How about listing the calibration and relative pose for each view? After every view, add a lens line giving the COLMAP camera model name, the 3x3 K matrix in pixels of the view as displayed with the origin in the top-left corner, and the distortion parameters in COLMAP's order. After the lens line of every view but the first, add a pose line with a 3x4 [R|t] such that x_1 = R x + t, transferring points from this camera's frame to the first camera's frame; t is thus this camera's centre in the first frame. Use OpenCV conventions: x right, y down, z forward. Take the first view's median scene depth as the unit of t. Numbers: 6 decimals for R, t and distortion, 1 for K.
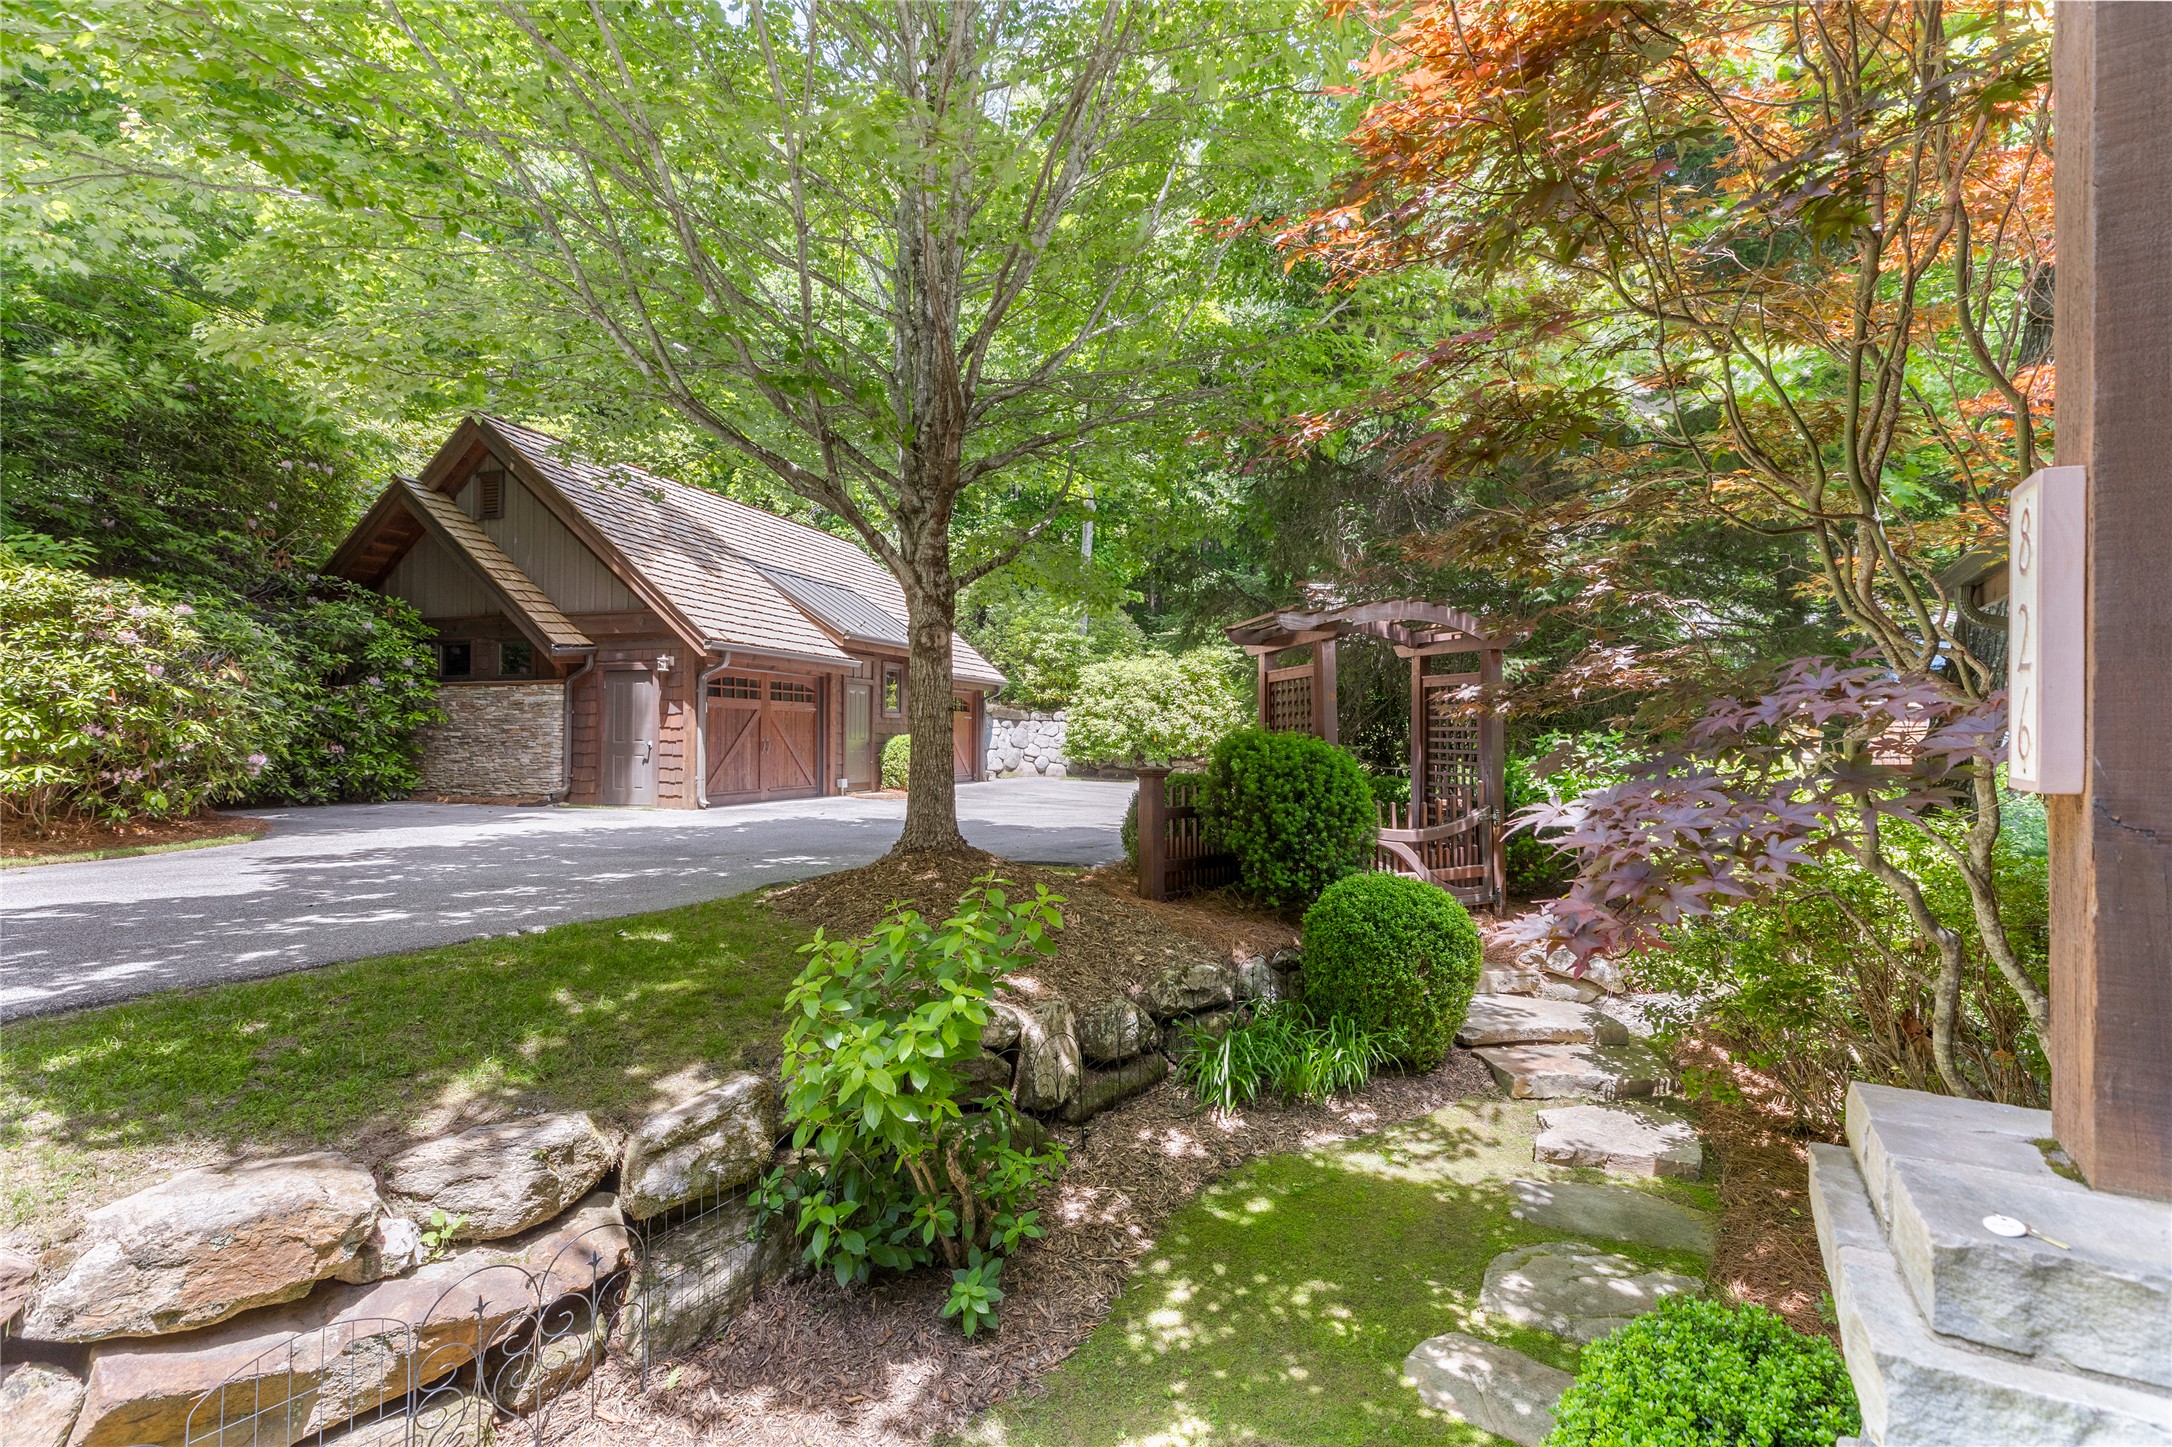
lens RADIAL K [[980.1, 0, 1107.8], [0, 980.1, 722.2], [0, 0, 1]] dist [0.004181, 0.001178]
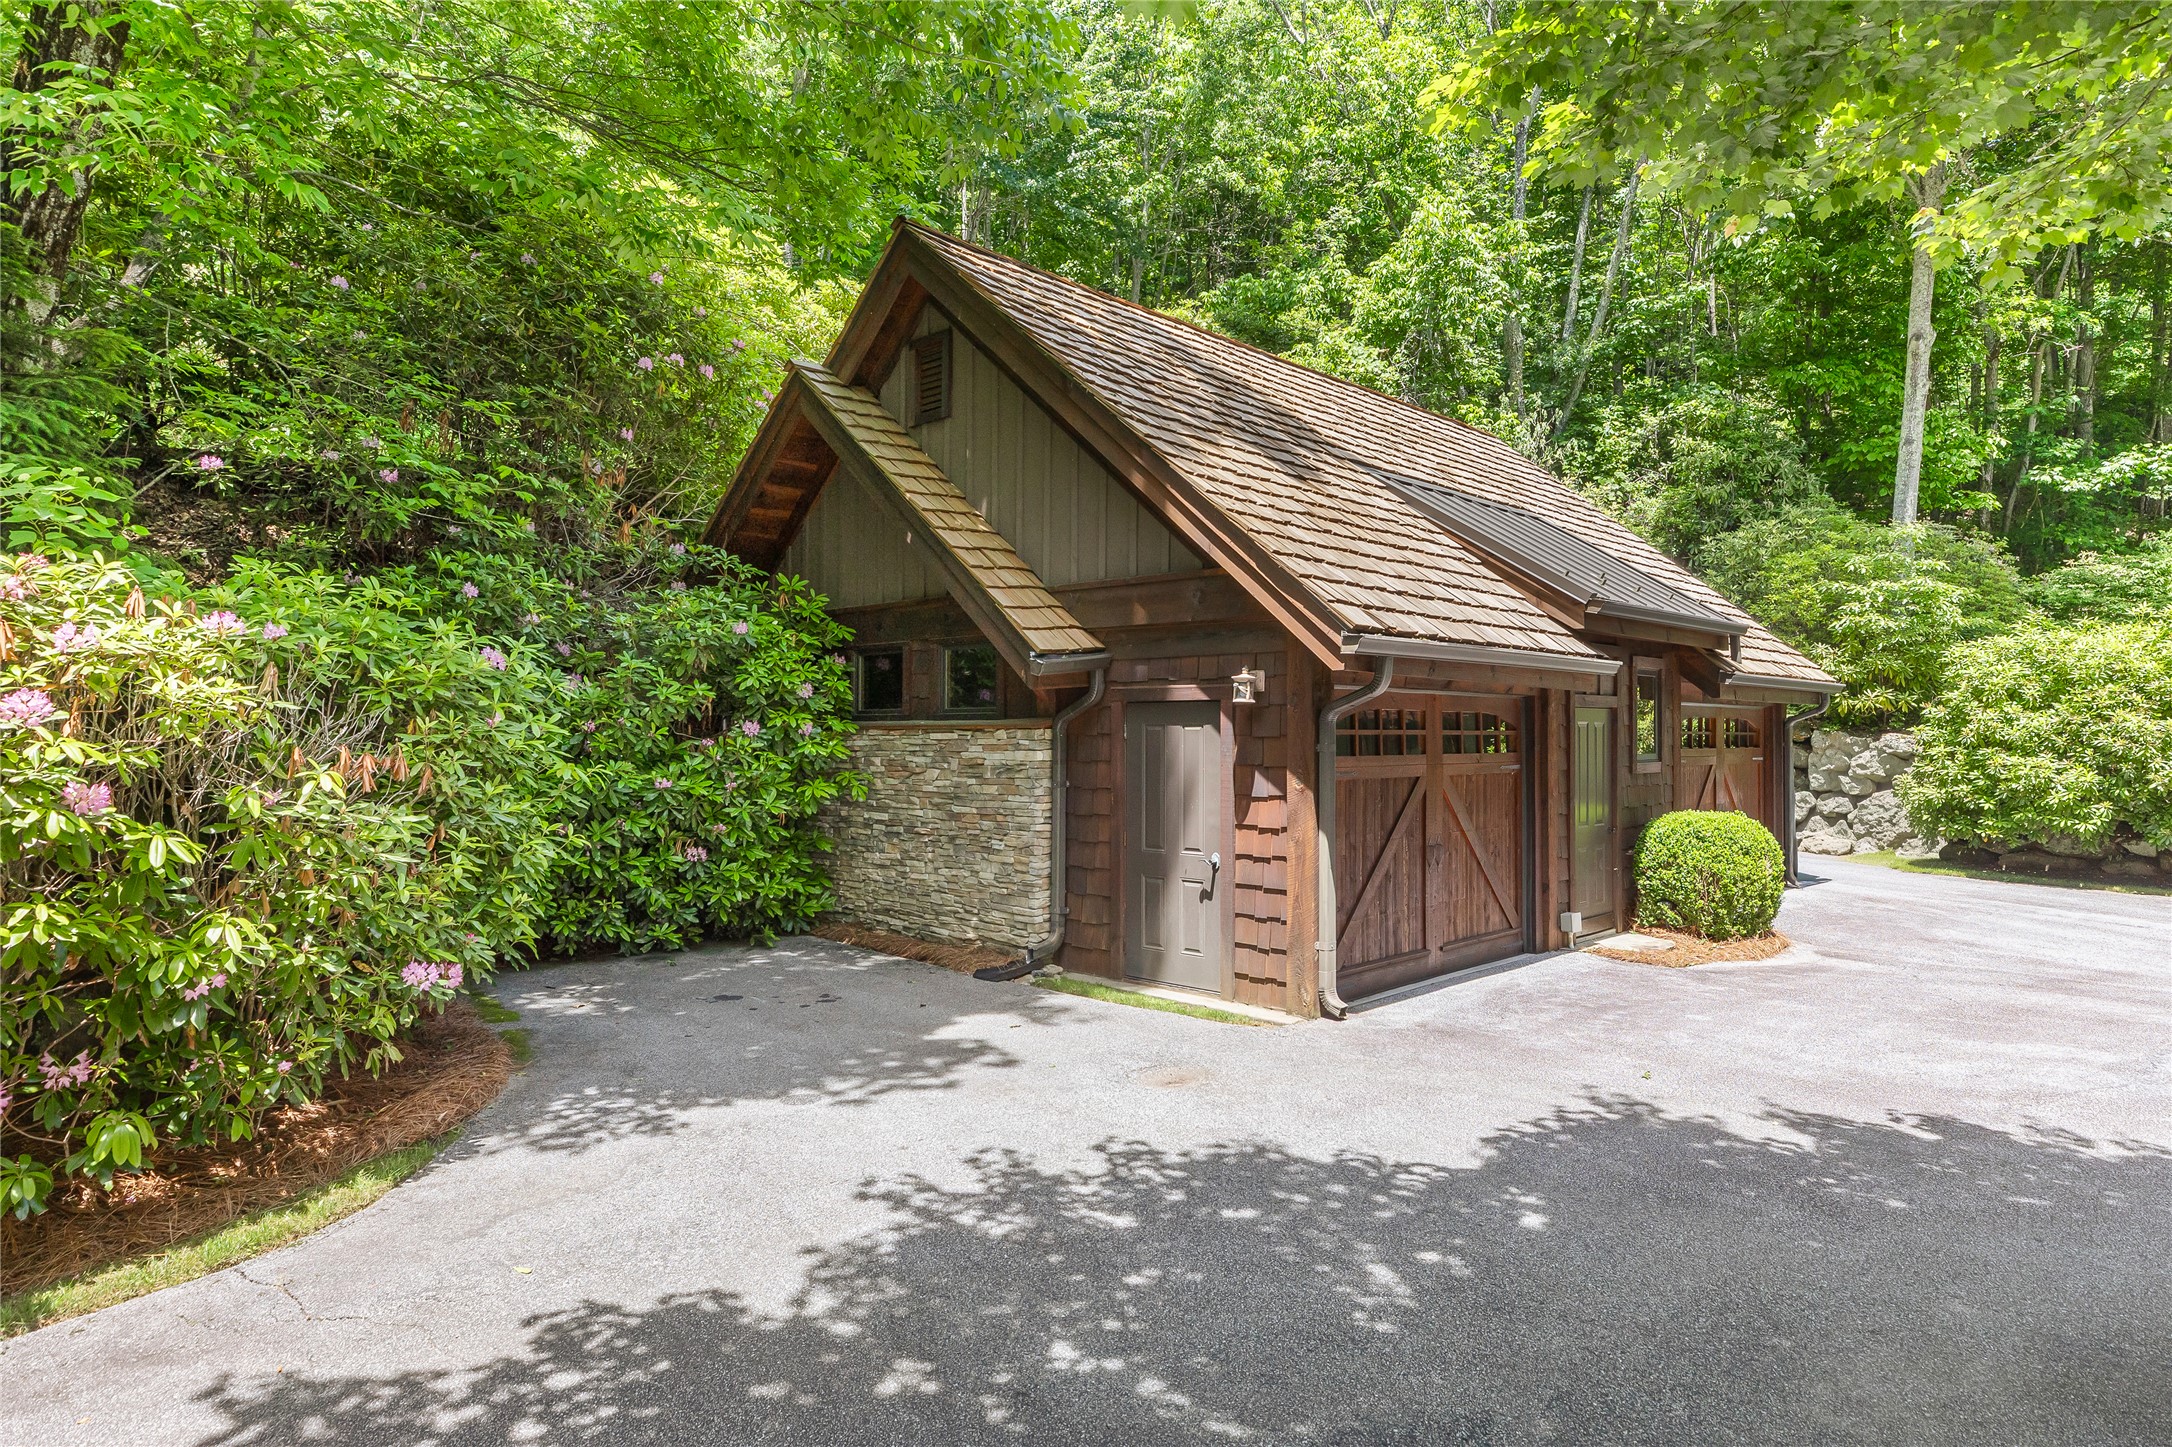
lens RADIAL K [[1290.5, 0, 1084.5], [0, 1290.5, 725.3], [0, 0, 1]] dist [-0.004997, -0.000945]
pose [[0.891084, -0.003334, -0.453826, -0.238509], [0.006860, 0.999958, 0.006123, -0.044602], [0.453786, -0.008570, 0.891069, 0.417780]]
